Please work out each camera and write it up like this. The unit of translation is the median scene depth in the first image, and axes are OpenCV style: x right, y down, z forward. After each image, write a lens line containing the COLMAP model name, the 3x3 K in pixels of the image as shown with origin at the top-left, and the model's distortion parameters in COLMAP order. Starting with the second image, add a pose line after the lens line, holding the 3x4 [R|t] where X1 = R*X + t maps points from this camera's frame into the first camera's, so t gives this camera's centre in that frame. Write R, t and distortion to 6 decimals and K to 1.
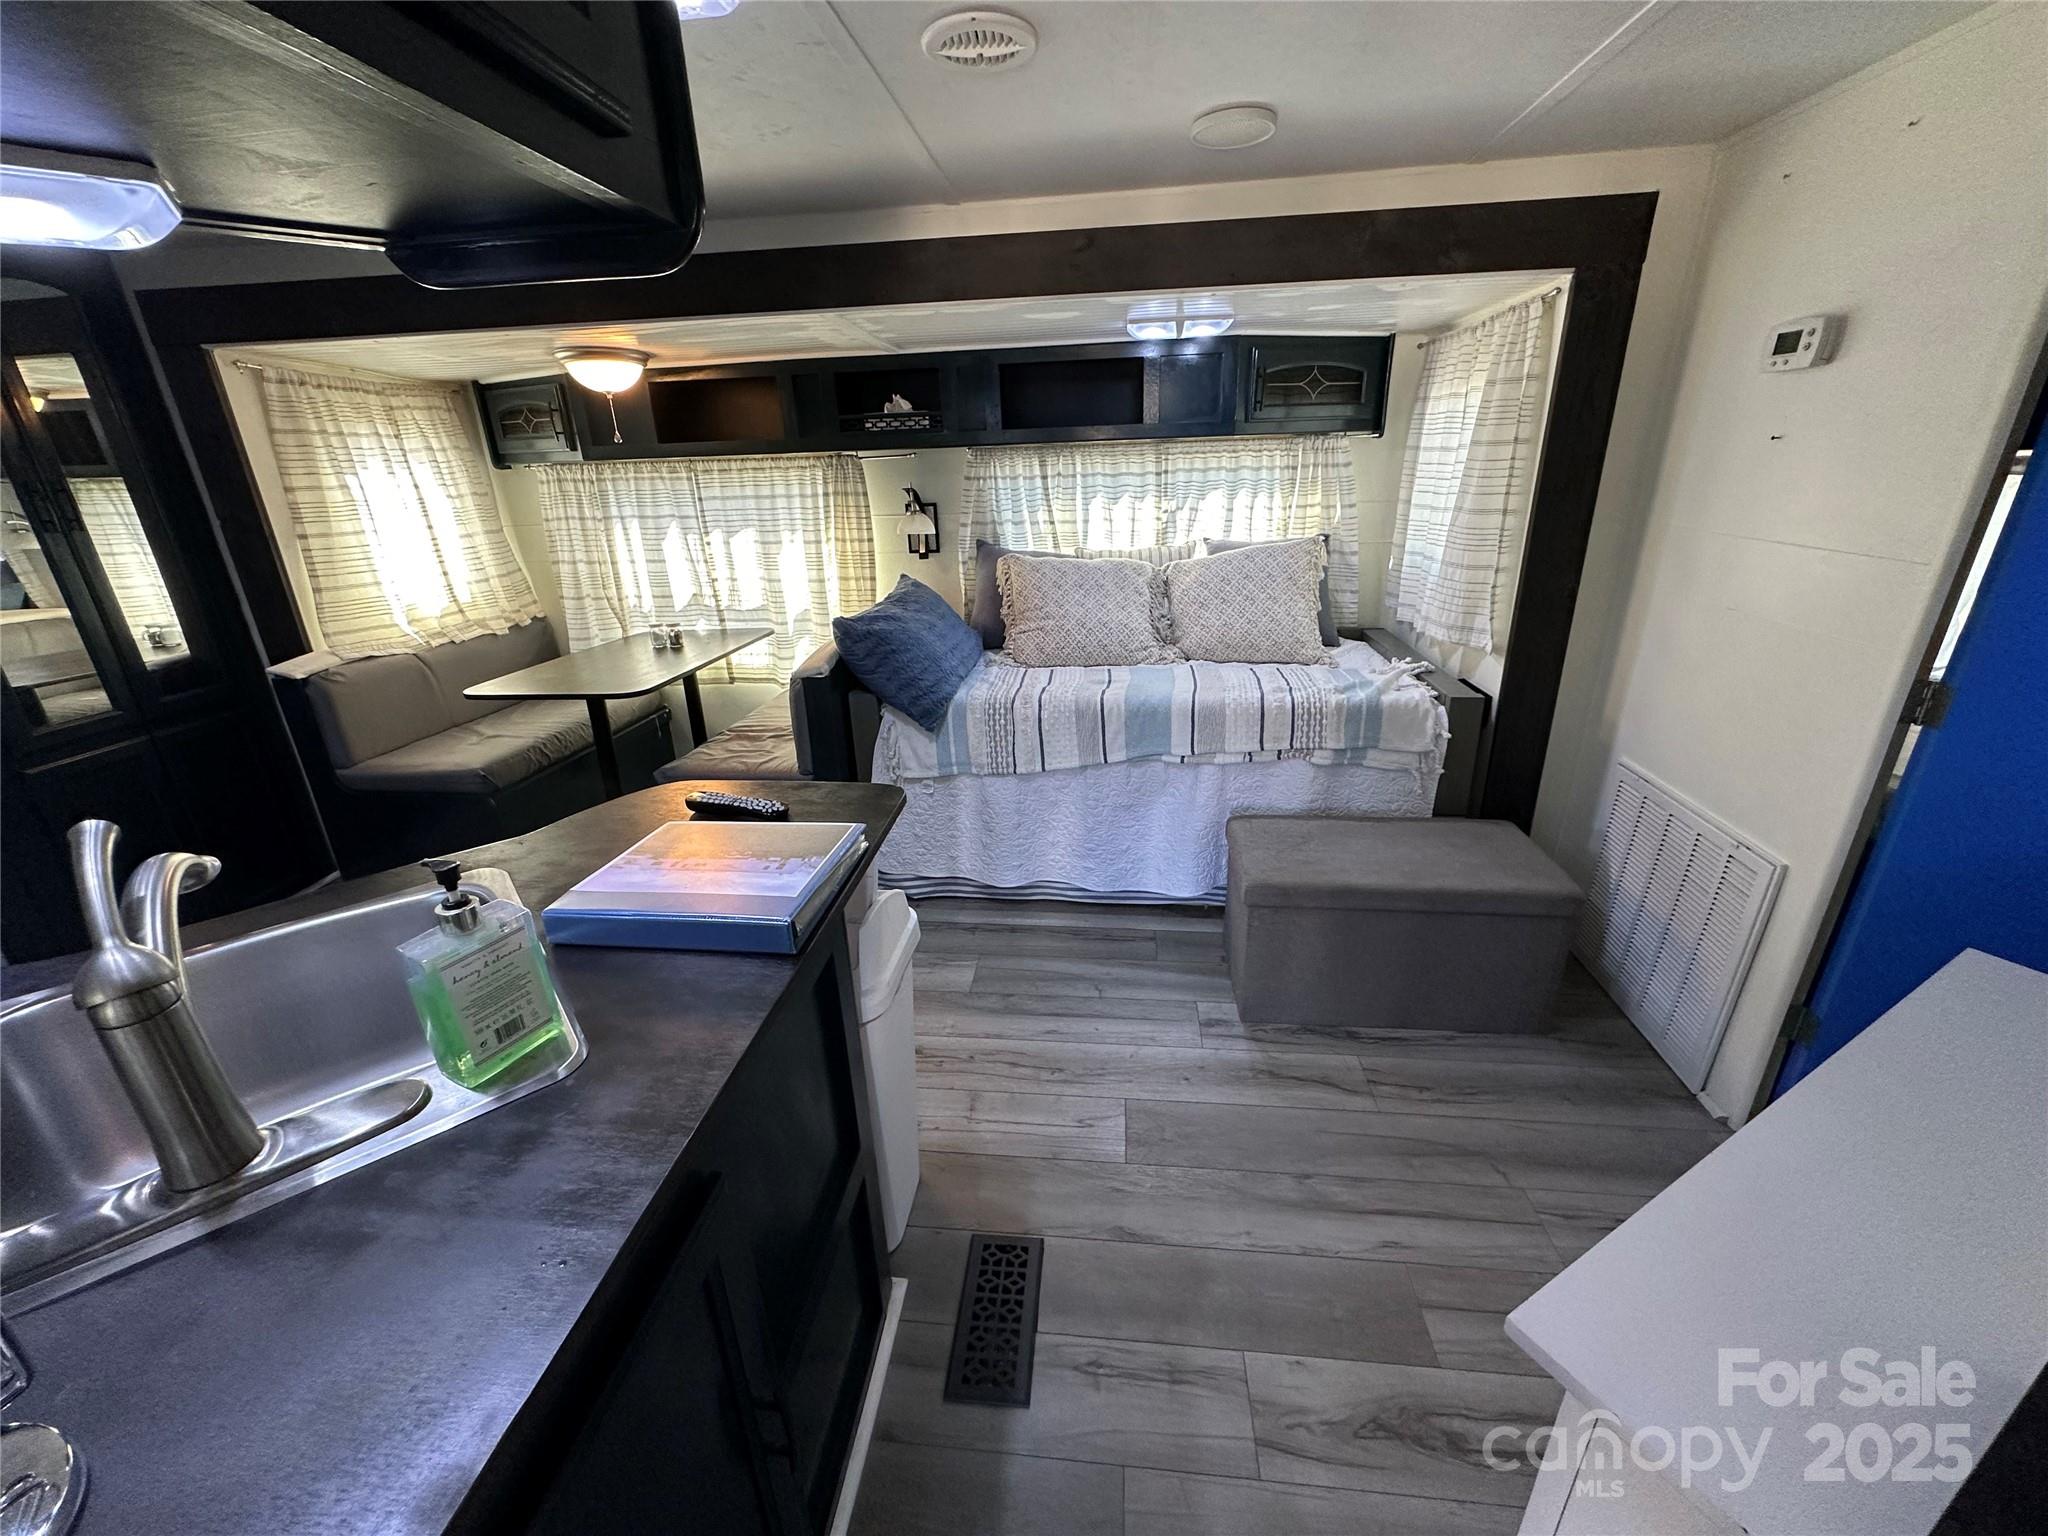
lens RADIAL K [[812.2, 0, 1025.5], [0, 812.2, 765.7], [0, 0, 1]] dist [-0.001869, 0.000041]
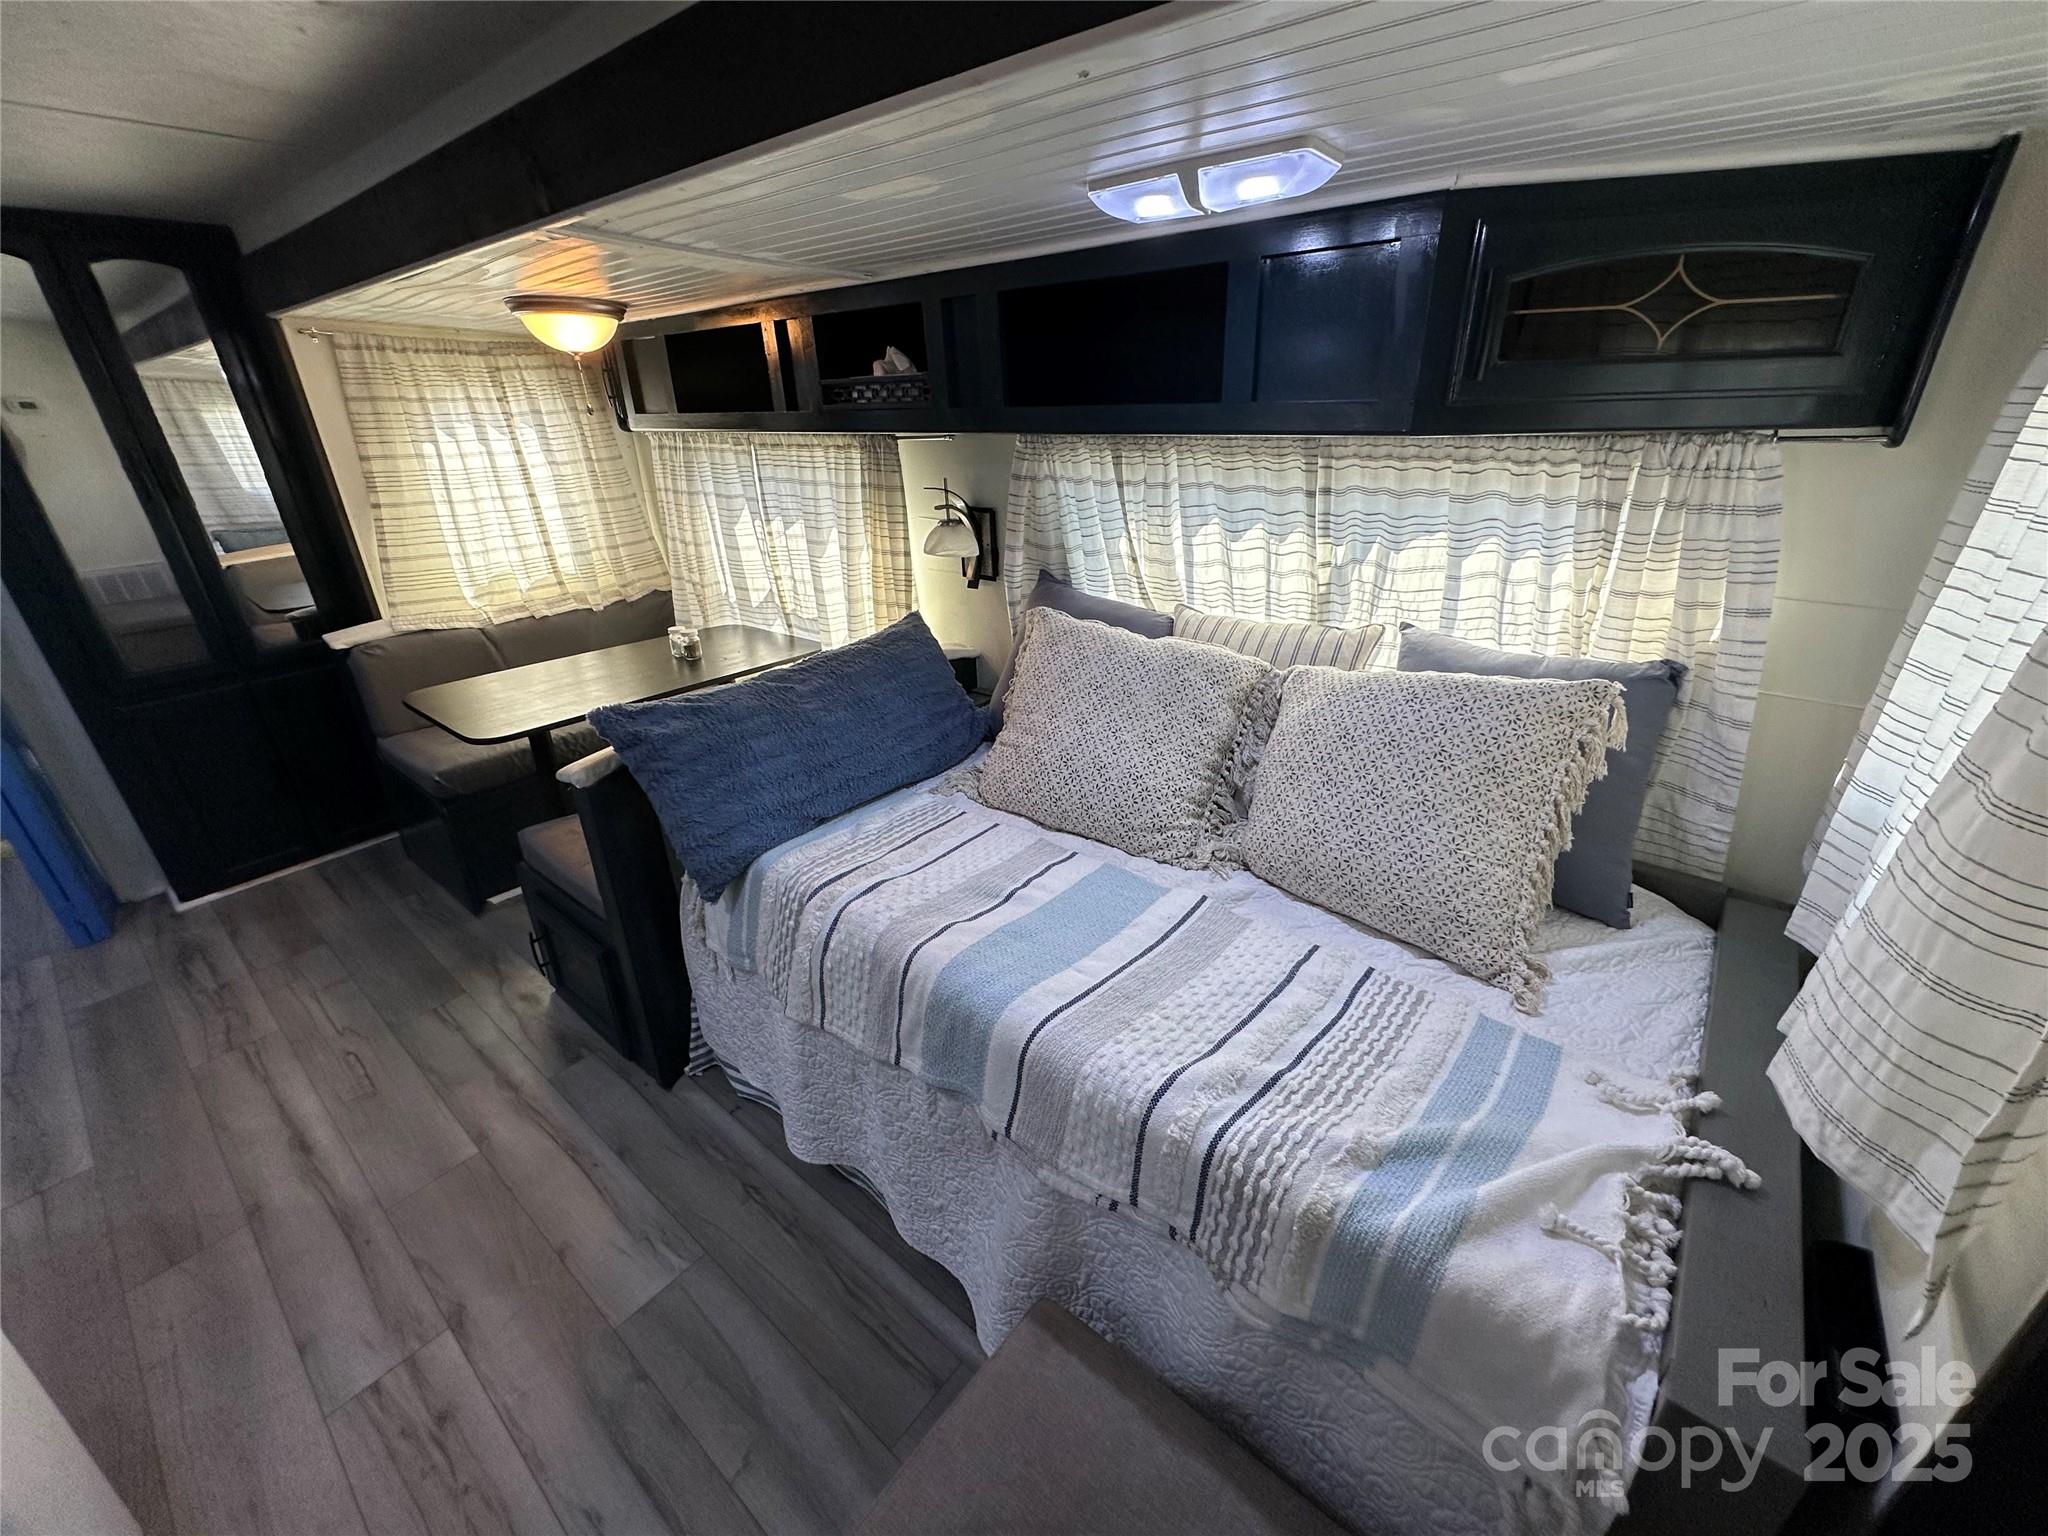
lens RADIAL K [[814.1, 0, 1026.8], [0, 814.1, 766.5], [0, 0, 1]] dist [-0.004455, 0.000125]
pose [[0.840093, 0.236476, -0.488183, 0.307297], [-0.196363, 0.971512, 0.132689, -0.225259], [0.505653, -0.015610, 0.862596, 0.462454]]
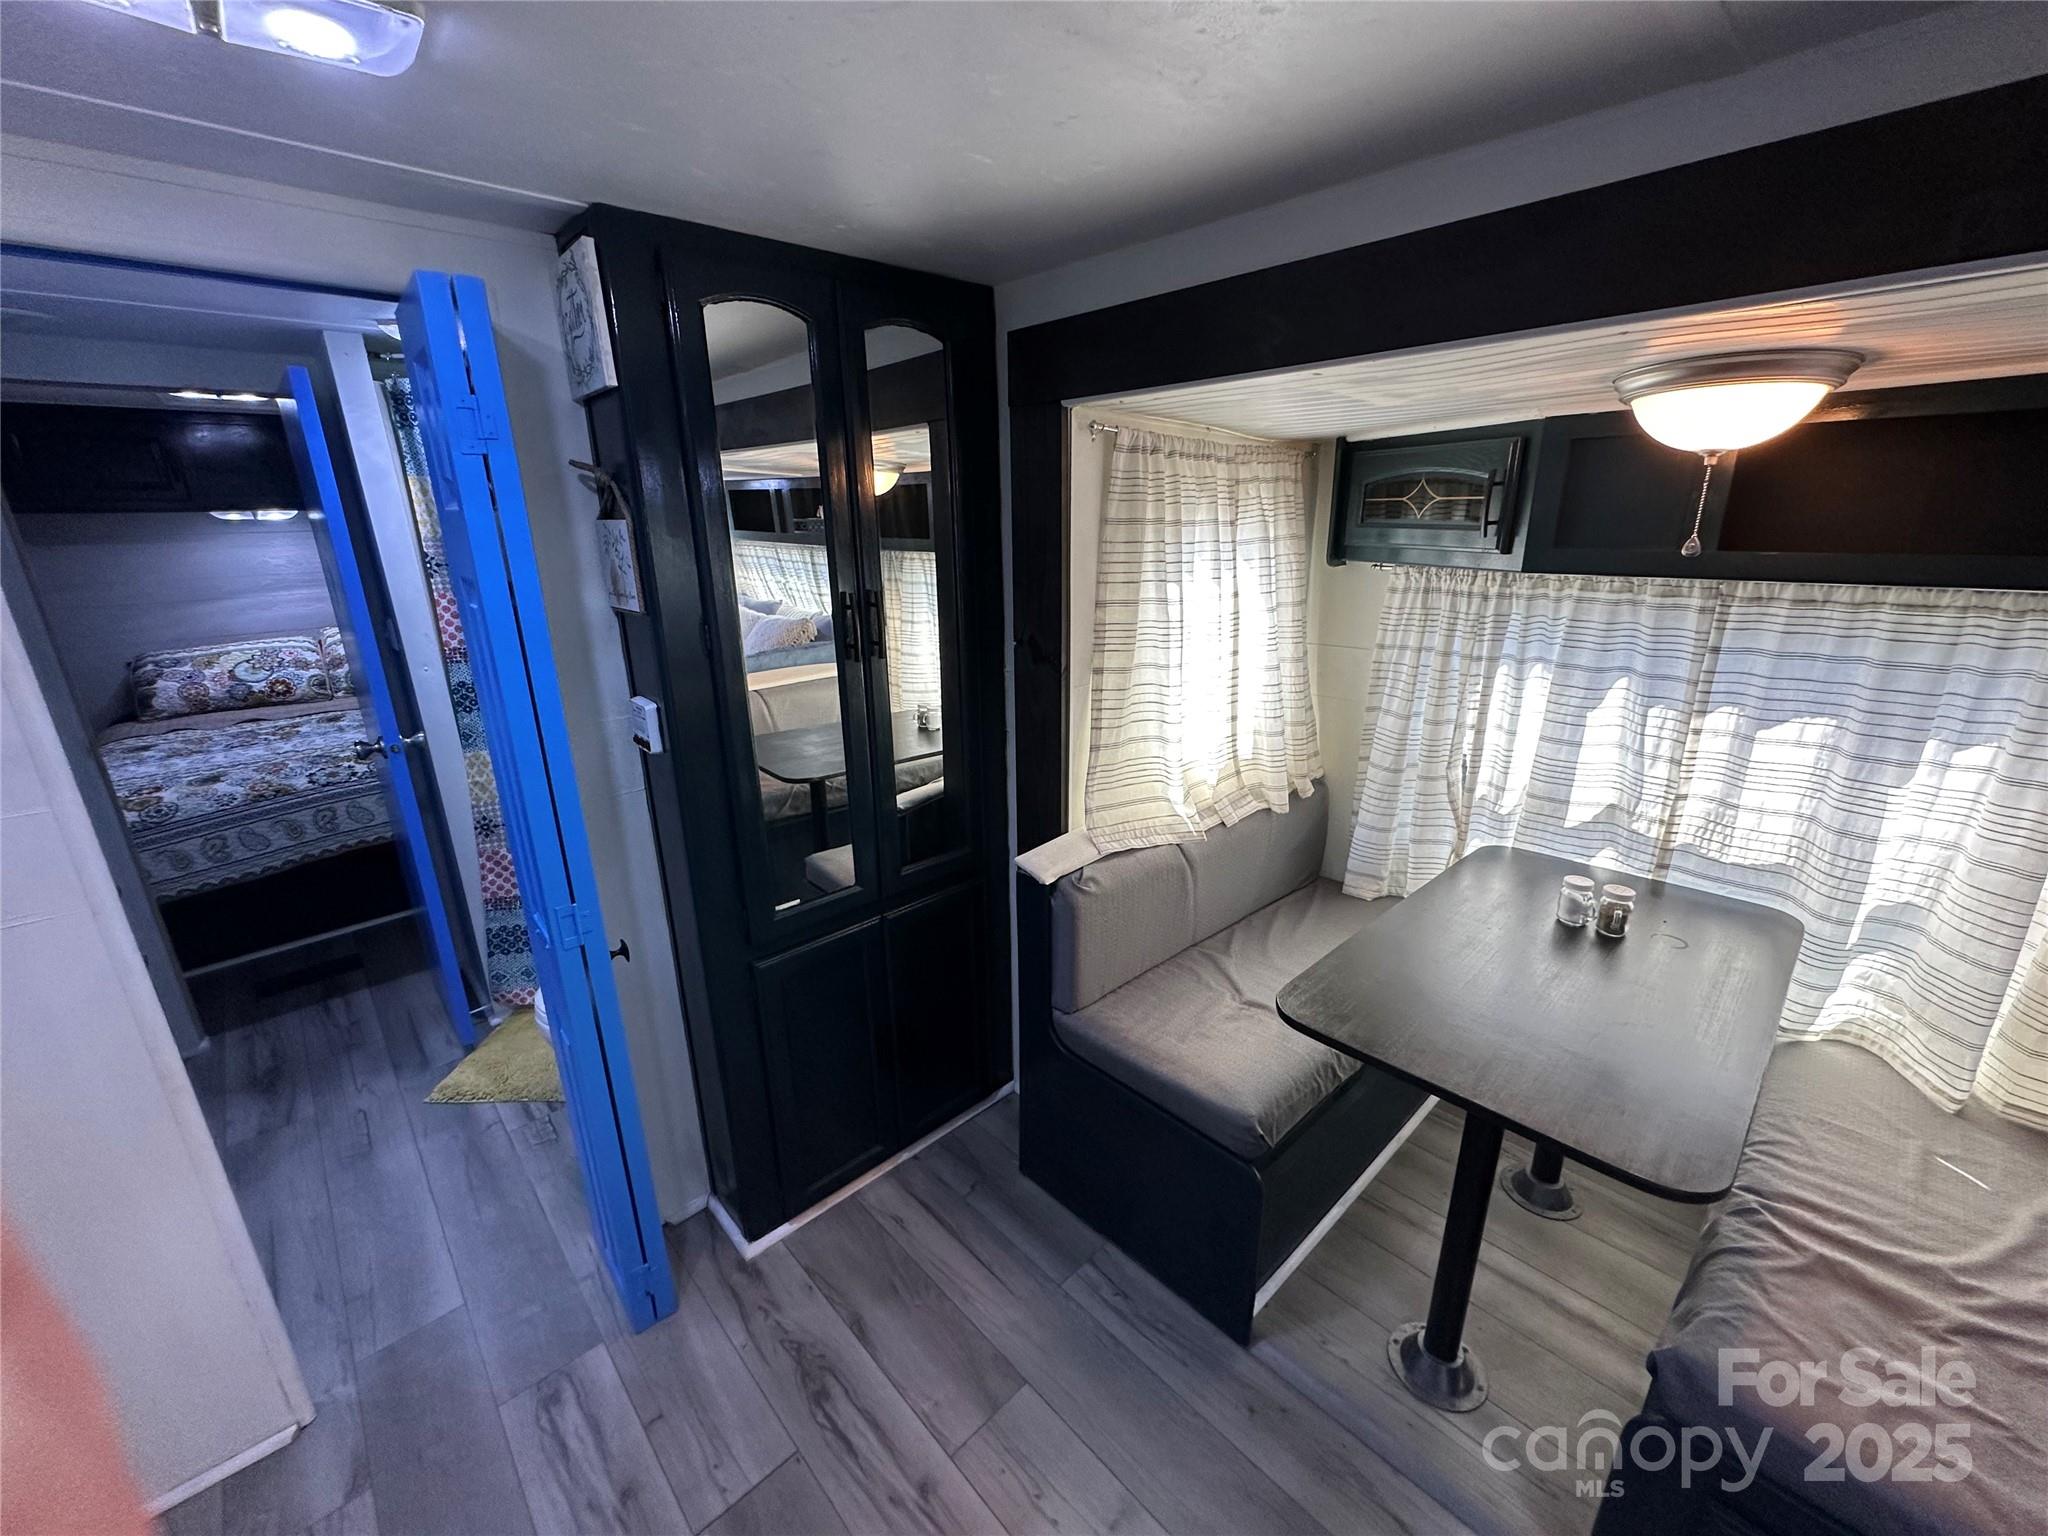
lens RADIAL K [[814.1, 0, 1026.8], [0, 814.1, 766.5], [0, 0, 1]] dist [-0.004455, 0.000125]
pose [[0.759080, 0.209370, -0.616410, -0.429160], [-0.238759, 0.970426, 0.035594, -0.185098], [0.605633, 0.120155, 0.786621, 0.373530]]
